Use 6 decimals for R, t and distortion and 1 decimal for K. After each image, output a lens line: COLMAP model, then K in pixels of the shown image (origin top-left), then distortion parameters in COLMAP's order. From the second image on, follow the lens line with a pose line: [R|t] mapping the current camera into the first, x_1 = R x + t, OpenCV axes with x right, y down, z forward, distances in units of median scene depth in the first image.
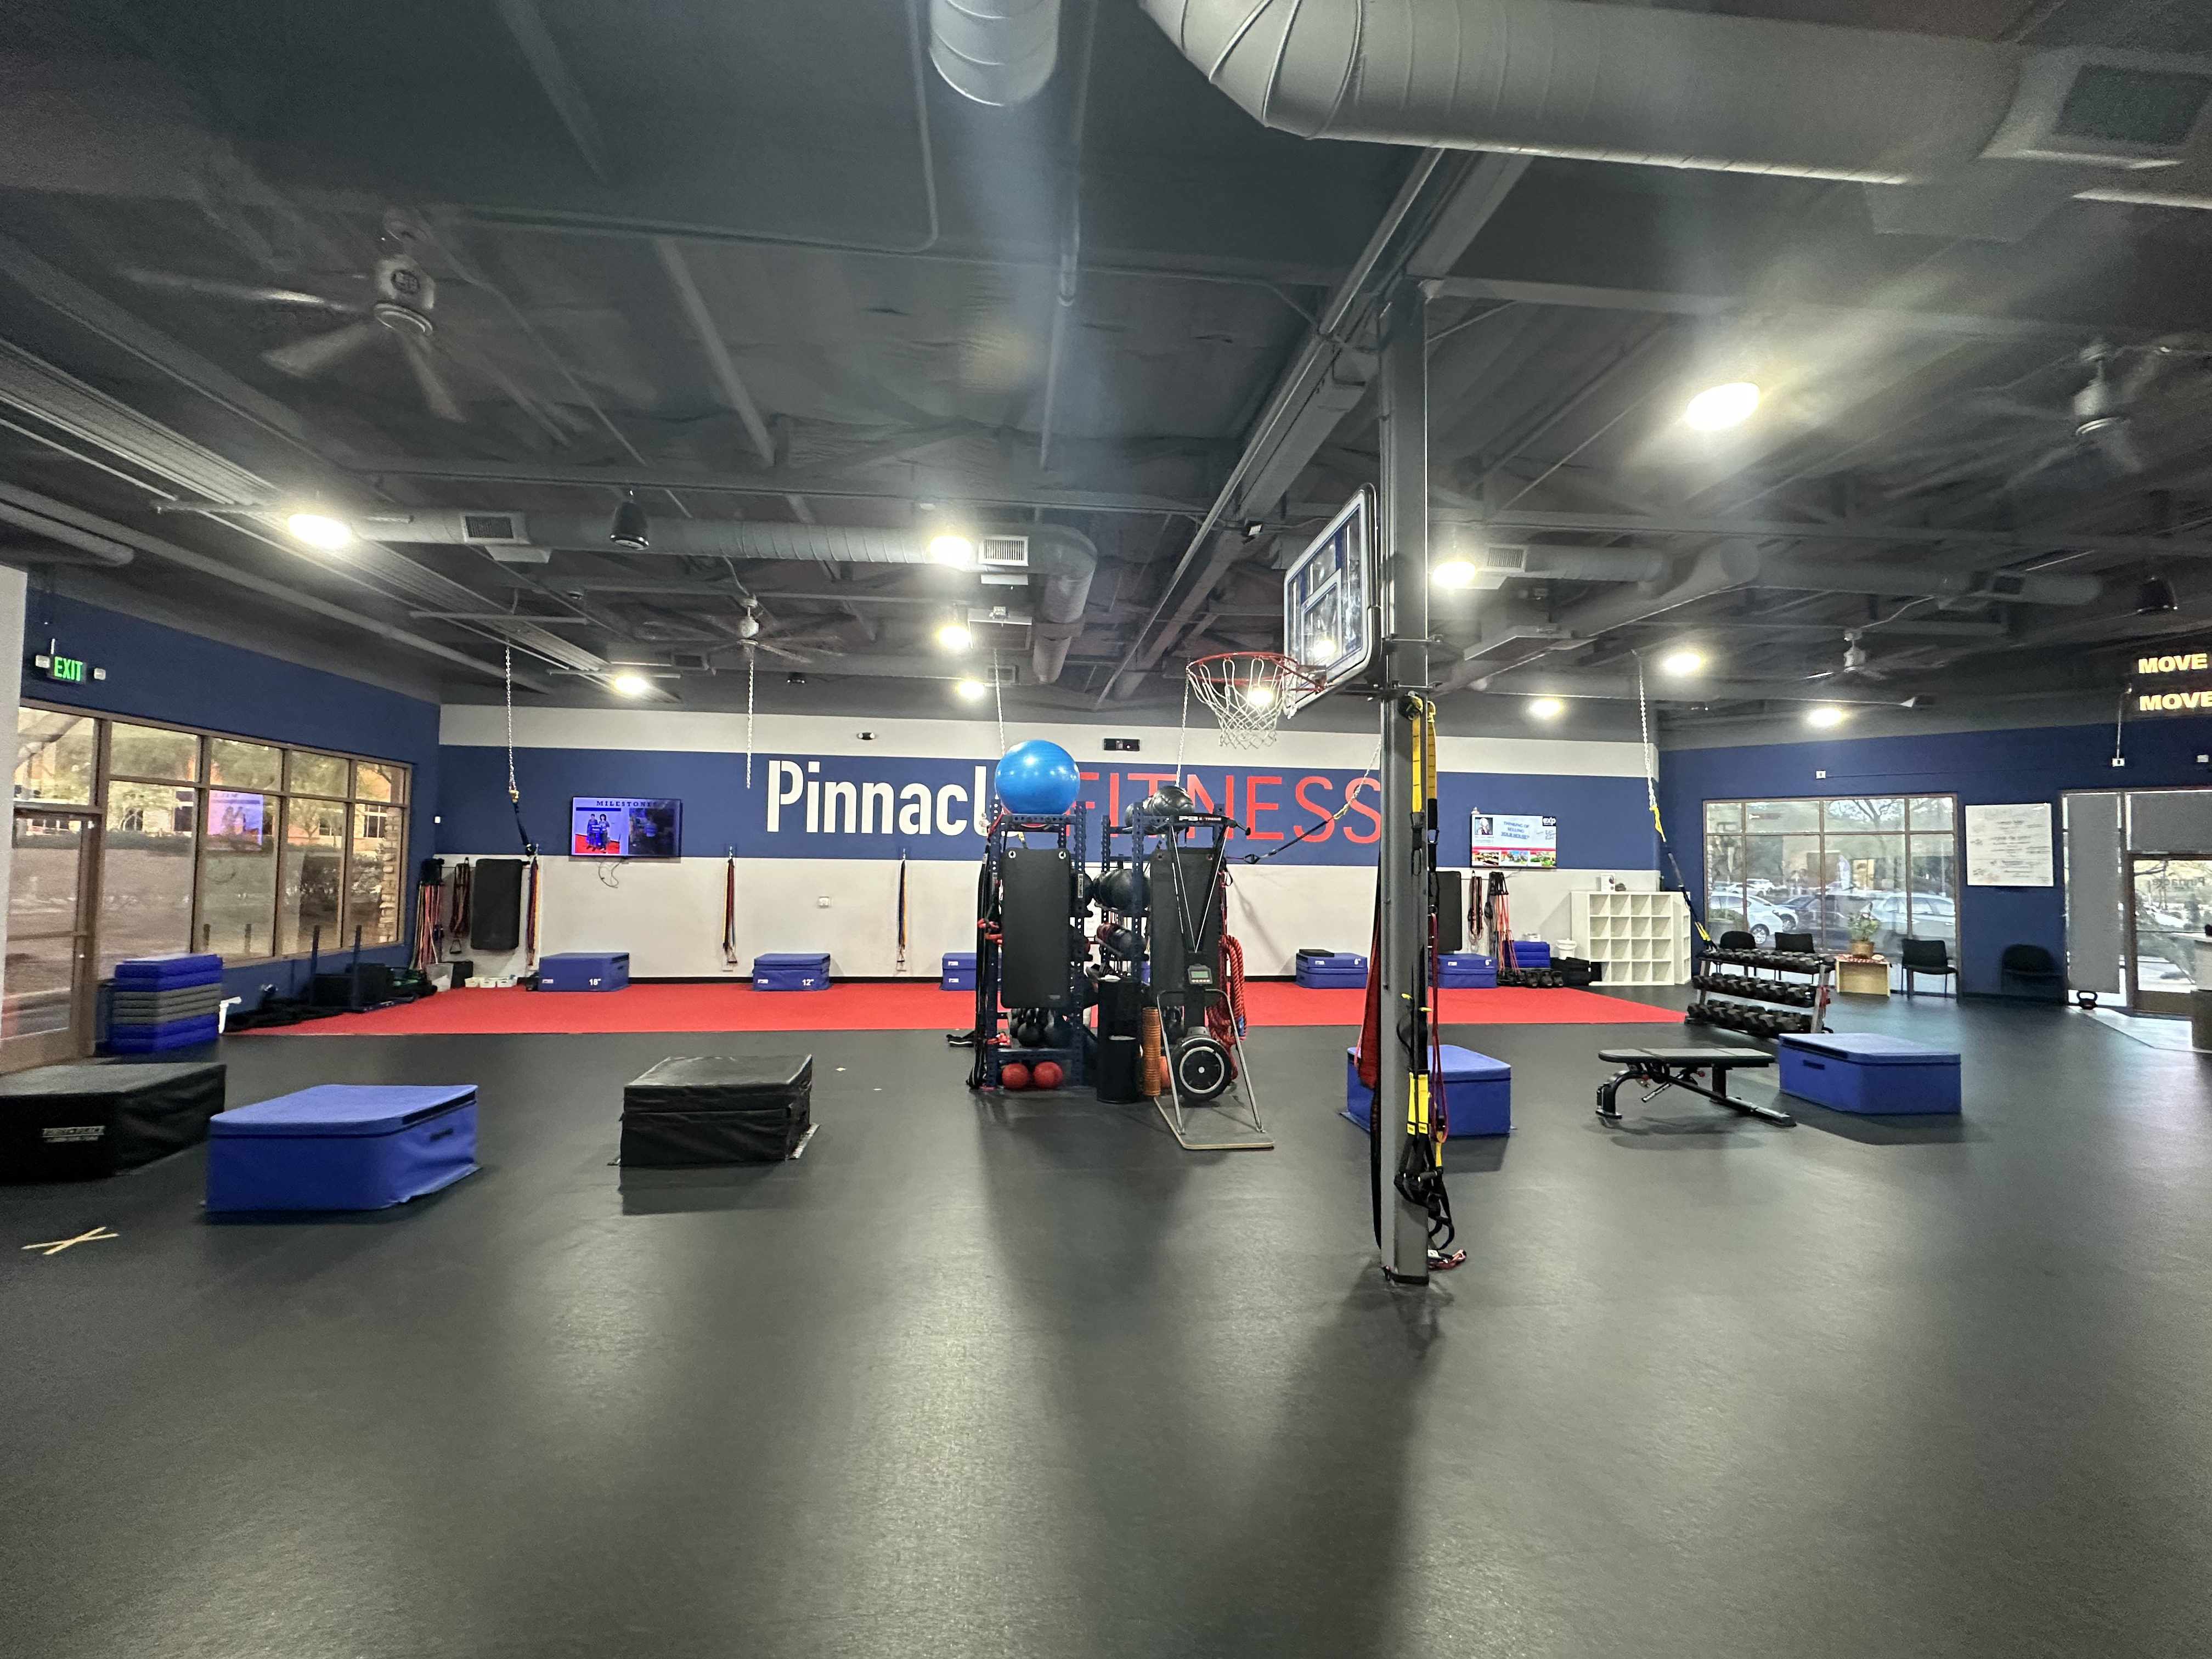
lens RADIAL K [[888.6, 0, 1106.0], [0, 888.6, 829.5], [0, 0, 1]] dist [-0.000274, -0.000224]
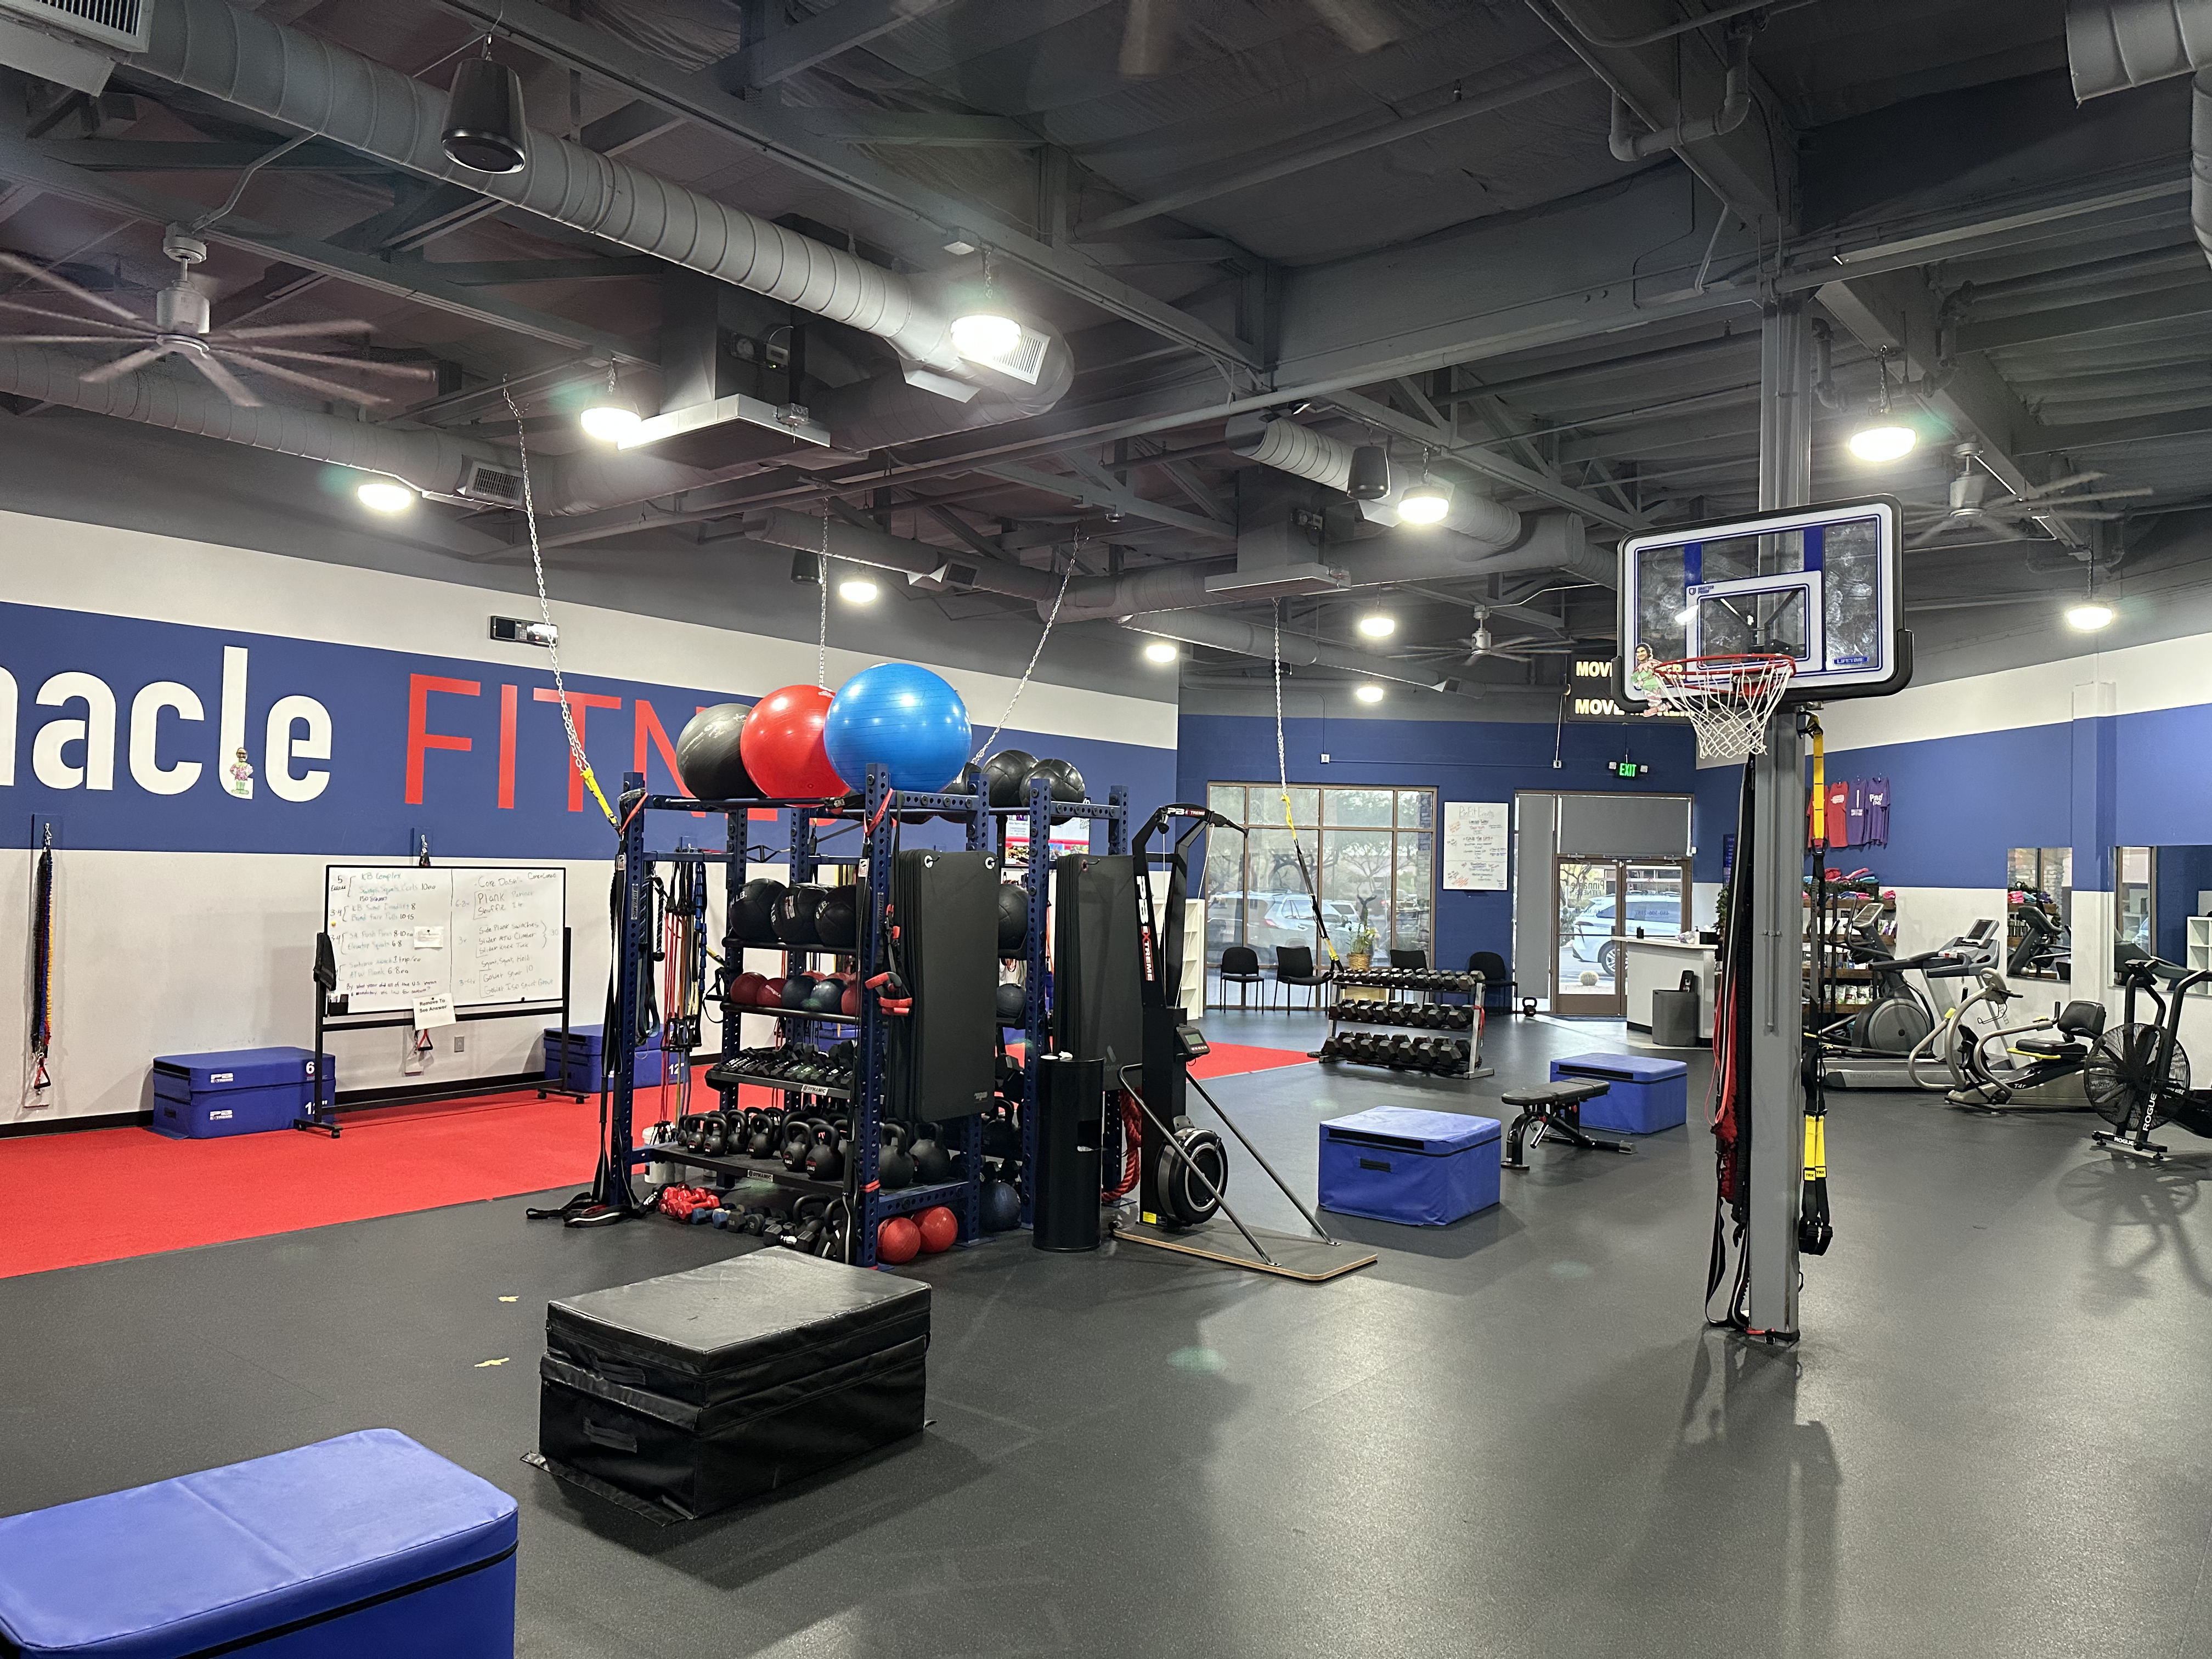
lens RADIAL K [[1576.1, 0, 1106.0], [0, 1576.1, 829.5], [0, 0, 1]] dist [0.003629, -0.001320]
pose [[0.708317, 0.019003, 0.705639, -0.412921], [-0.040226, 0.999100, 0.013473, -0.006020], [-0.704748, -0.037928, 0.708443, 0.105208]]
